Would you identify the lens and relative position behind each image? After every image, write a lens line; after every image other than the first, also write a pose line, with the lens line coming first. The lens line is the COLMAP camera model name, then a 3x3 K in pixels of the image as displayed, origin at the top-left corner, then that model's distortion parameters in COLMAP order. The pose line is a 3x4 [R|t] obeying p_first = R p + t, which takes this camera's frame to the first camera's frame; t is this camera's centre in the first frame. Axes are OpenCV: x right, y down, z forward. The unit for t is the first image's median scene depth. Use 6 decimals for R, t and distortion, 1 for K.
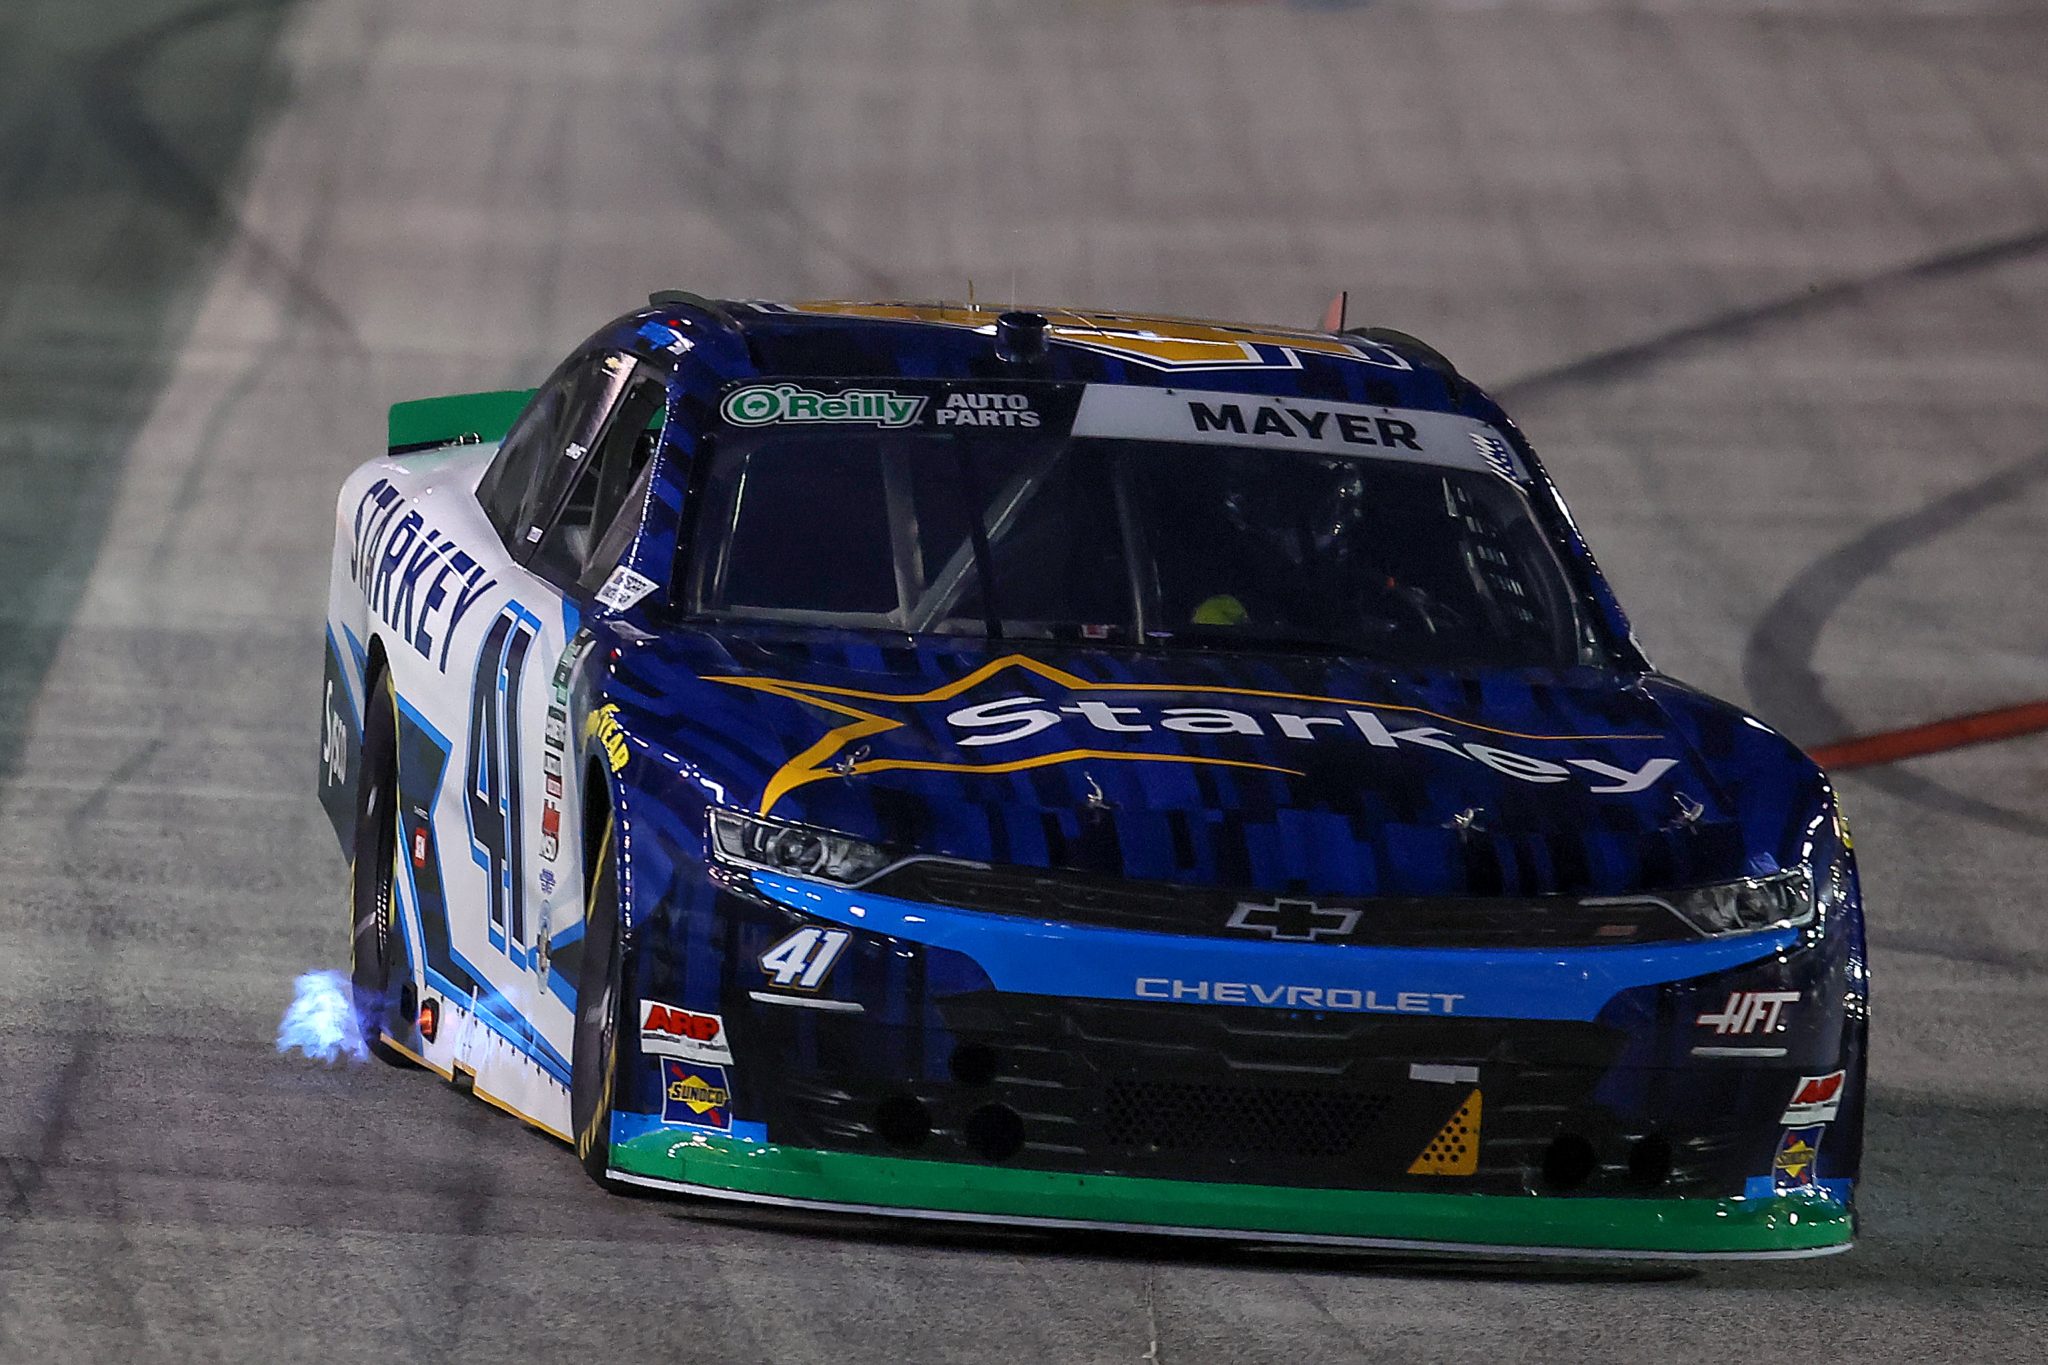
lens RADIAL K [[11837.8, 0, 1024.0], [0, 11837.8, 682.5], [0, 0, 1]] dist [-0.000579, 8.485455]
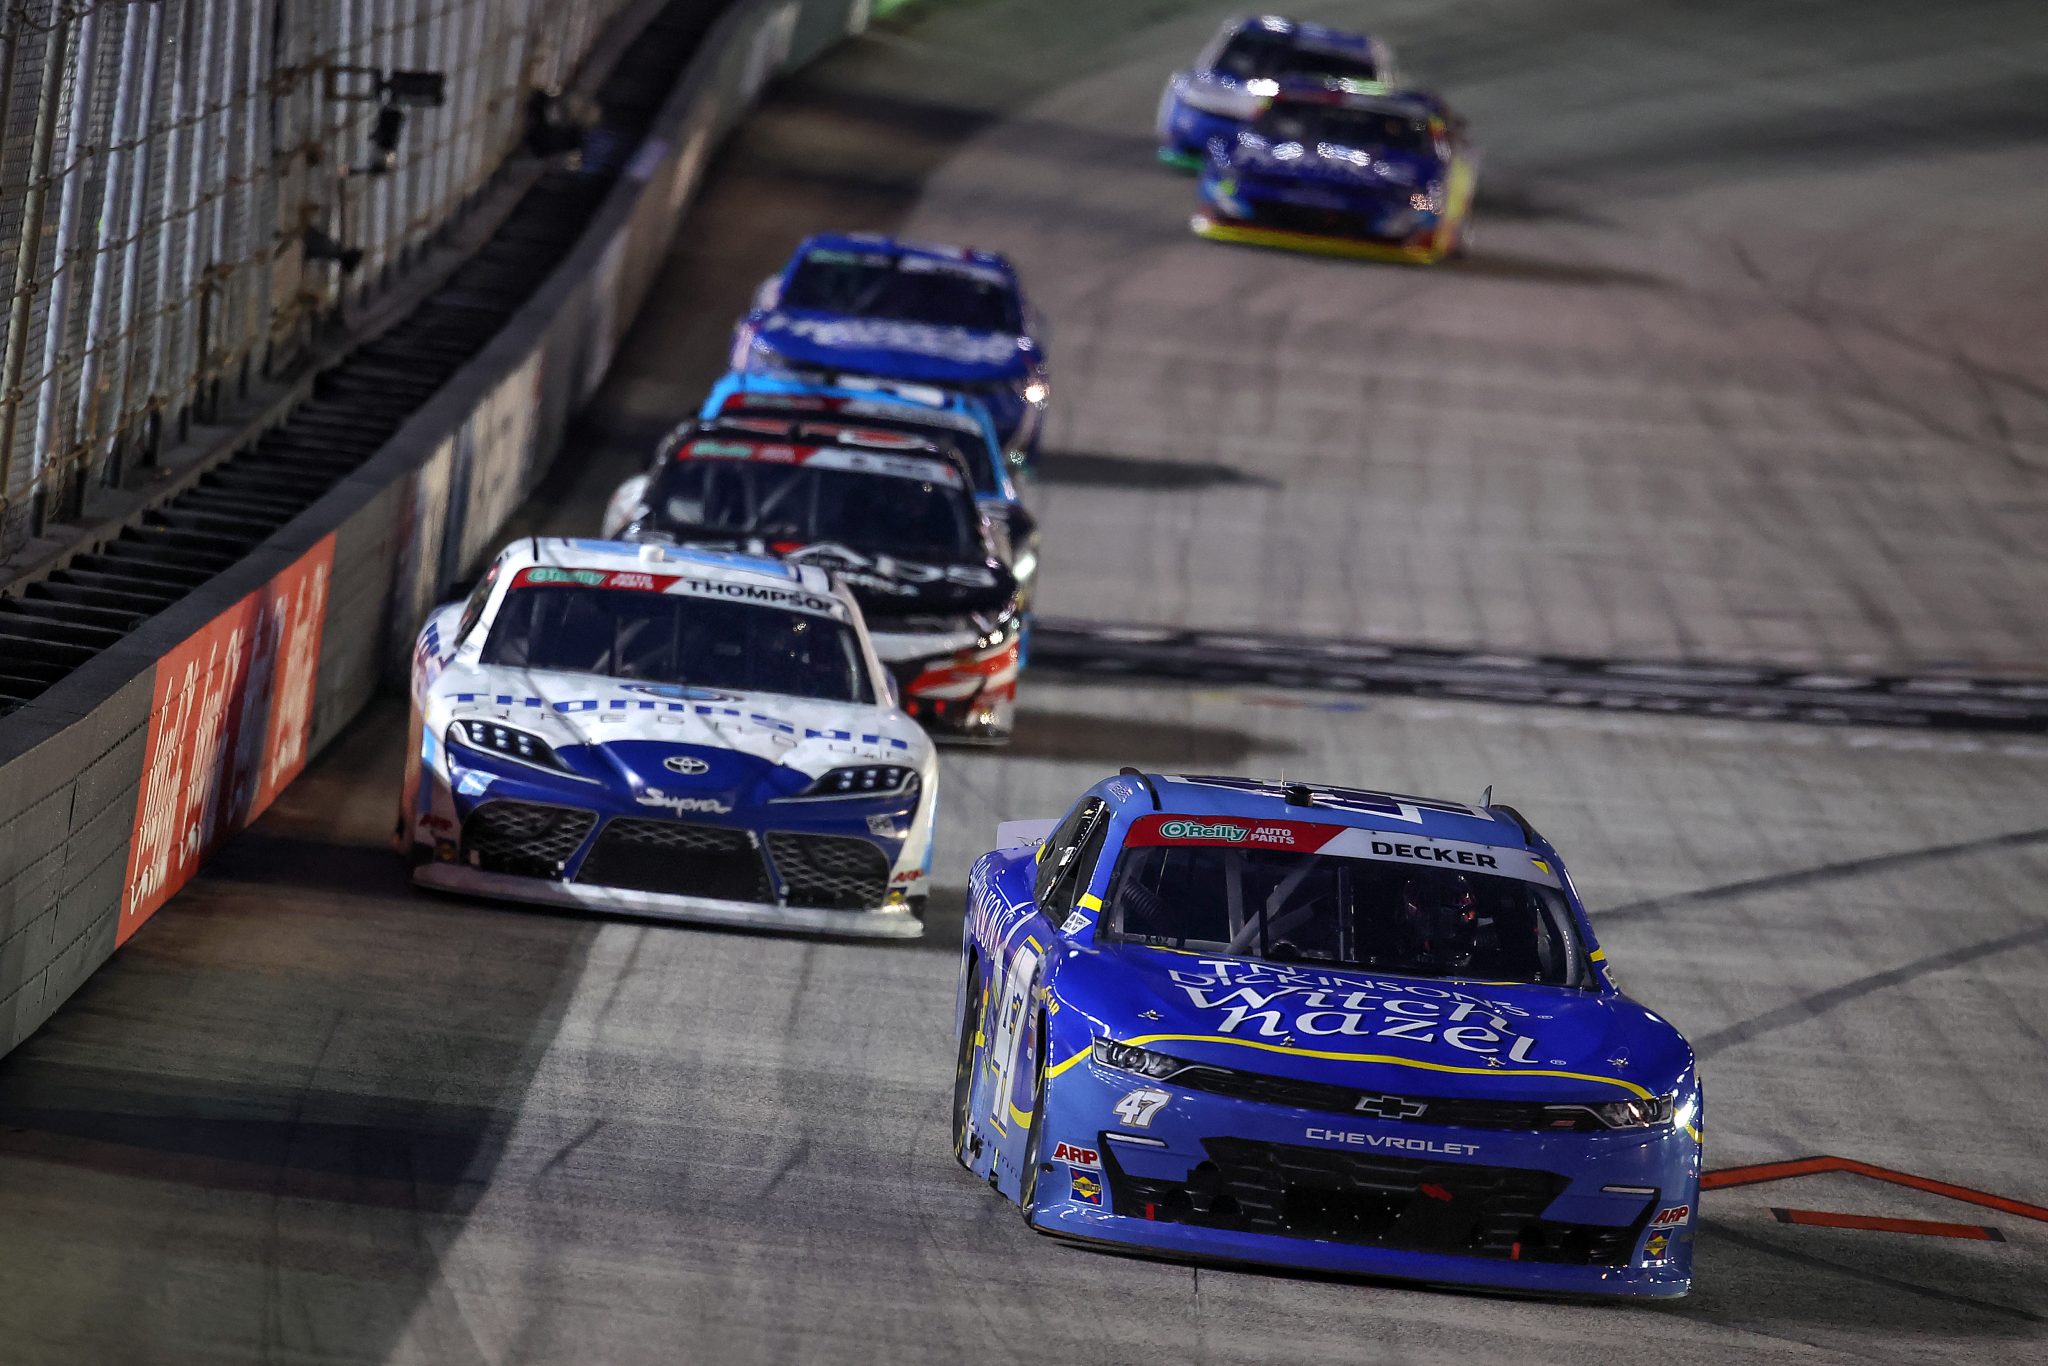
lens RADIAL K [[11837.8, 0, 1024.0], [0, 11837.8, 683.0], [0, 0, 1]] dist [-0.000579, 8.485455]
pose [[0.997802, 0.058381, 0.031347, -0.069582], [-0.055558, 0.994880, -0.084418, 0.078888], [-0.036115, 0.082490, 0.995937, -0.622450]]
